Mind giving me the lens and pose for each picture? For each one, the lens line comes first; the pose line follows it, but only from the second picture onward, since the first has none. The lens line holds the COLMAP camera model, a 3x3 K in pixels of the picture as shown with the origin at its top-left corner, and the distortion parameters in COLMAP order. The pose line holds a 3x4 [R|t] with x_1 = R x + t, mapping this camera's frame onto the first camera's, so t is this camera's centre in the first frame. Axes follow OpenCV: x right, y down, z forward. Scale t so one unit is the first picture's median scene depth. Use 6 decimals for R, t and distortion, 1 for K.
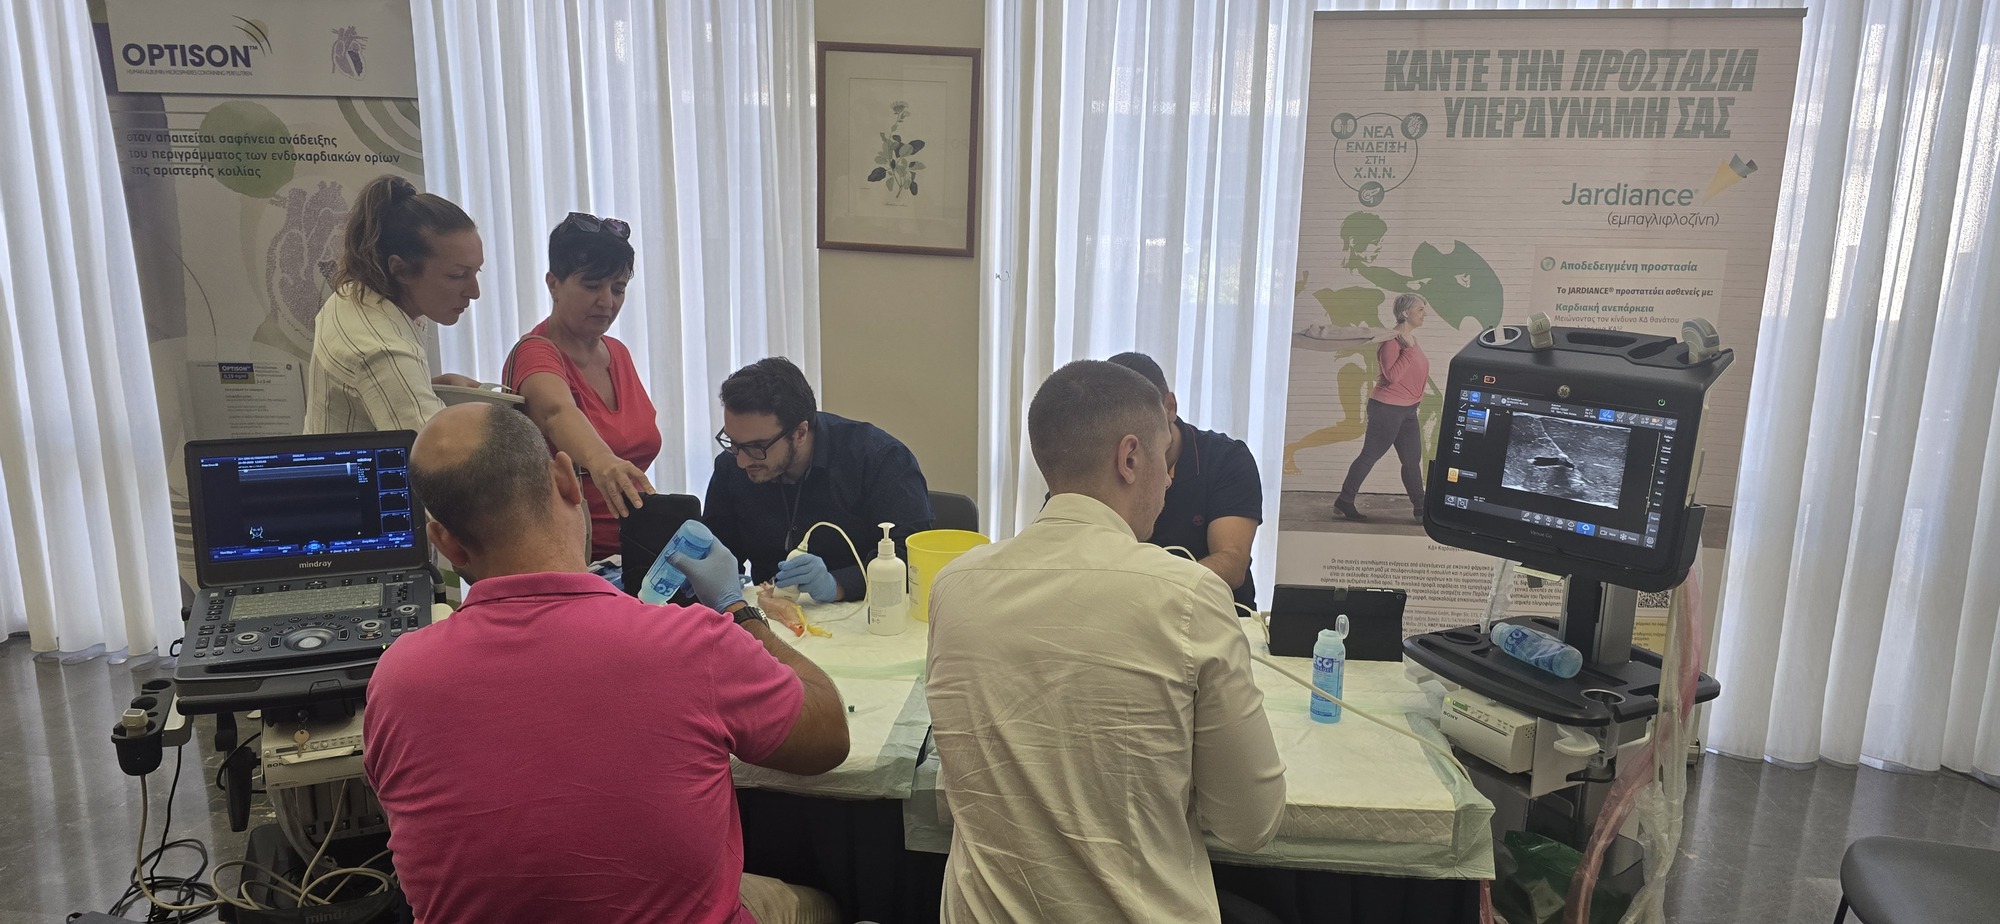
lens RADIAL K [[1354.4, 0, 1030.9], [0, 1354.4, 477.8], [0, 0, 1]] dist [0.075848, -0.069399]
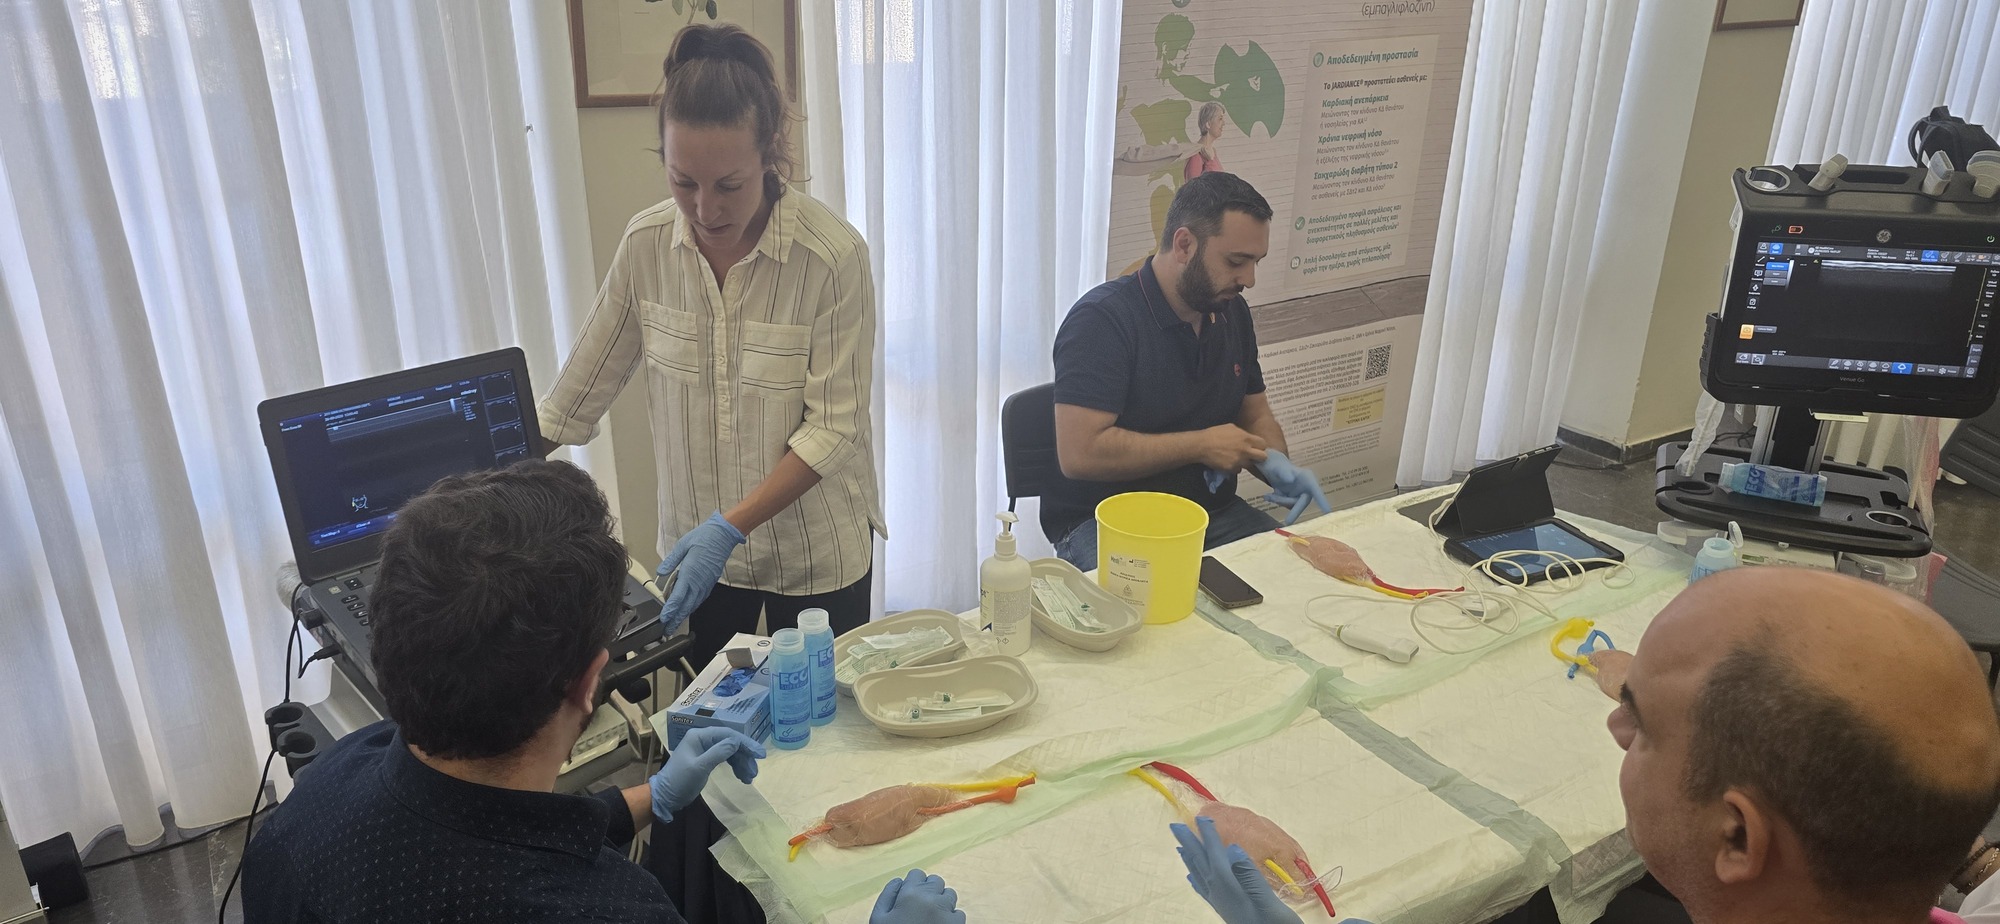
lens RADIAL K [[1354.4, 0, 1030.9], [0, 1354.4, 477.8], [0, 0, 1]] dist [0.075848, -0.069399]
pose [[0.806816, -0.235779, 0.541715, -0.657593], [0.134081, 0.966064, 0.220778, -0.186888], [-0.575386, -0.105494, 0.811050, 0.494148]]
